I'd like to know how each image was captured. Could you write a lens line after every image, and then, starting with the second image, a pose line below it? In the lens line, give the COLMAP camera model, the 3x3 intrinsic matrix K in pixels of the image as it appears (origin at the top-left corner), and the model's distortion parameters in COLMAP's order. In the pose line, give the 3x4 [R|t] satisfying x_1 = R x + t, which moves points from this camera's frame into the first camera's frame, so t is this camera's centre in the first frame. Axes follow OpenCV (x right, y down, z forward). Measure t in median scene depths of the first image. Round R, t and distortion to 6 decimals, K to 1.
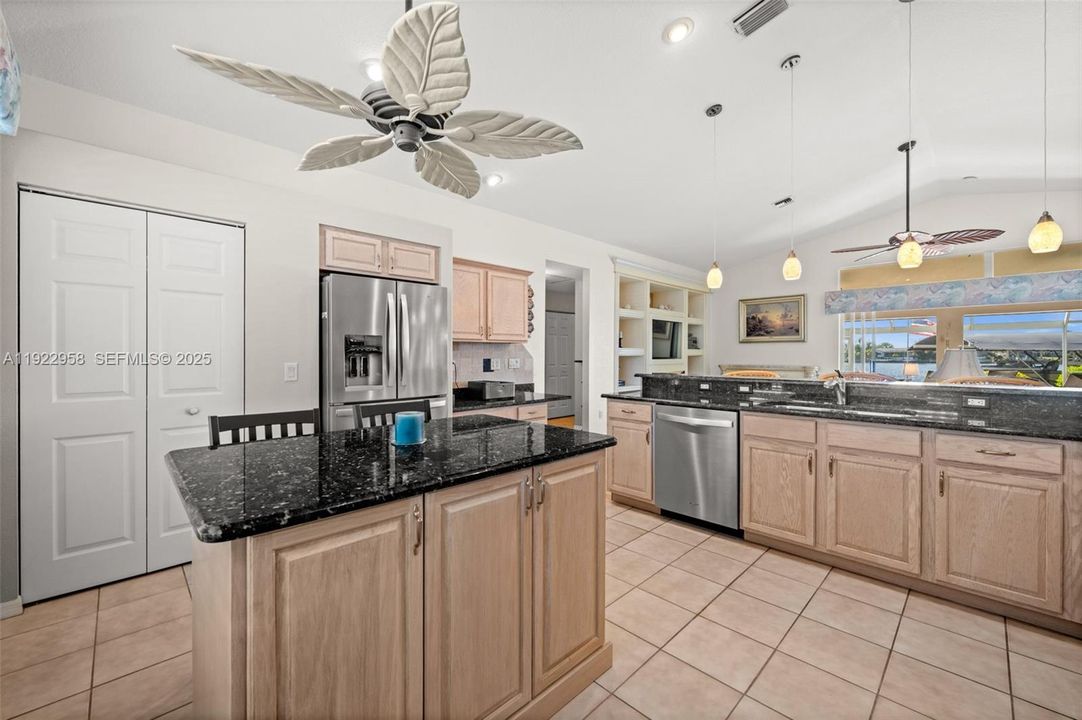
lens RADIAL K [[430.9, 0, 544.3], [0, 430.9, 356.5], [0, 0, 1]] dist [0.000496, -0.000278]
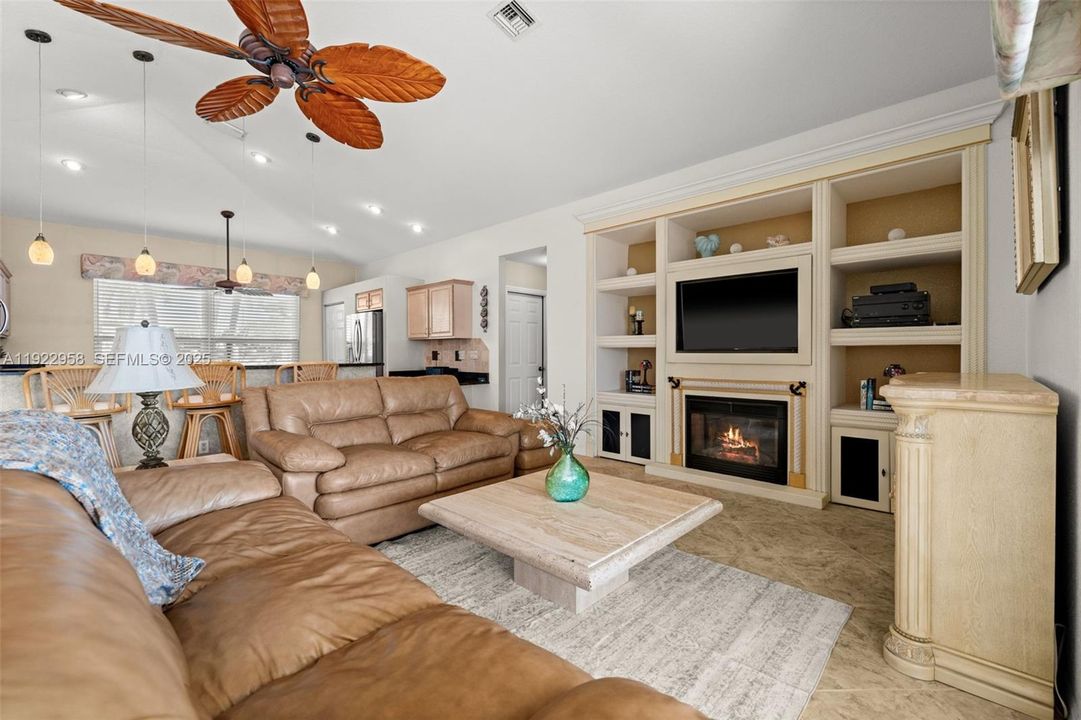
lens RADIAL K [[460.5, 0, 540.9], [0, 460.5, 356.9], [0, 0, 1]] dist [0.000676, -0.000044]
pose [[0.028948, 0.006698, -0.999558, 1.261779], [-0.001192, 0.999977, 0.006666, 0.013466], [0.999580, 0.000998, 0.028956, 1.195666]]
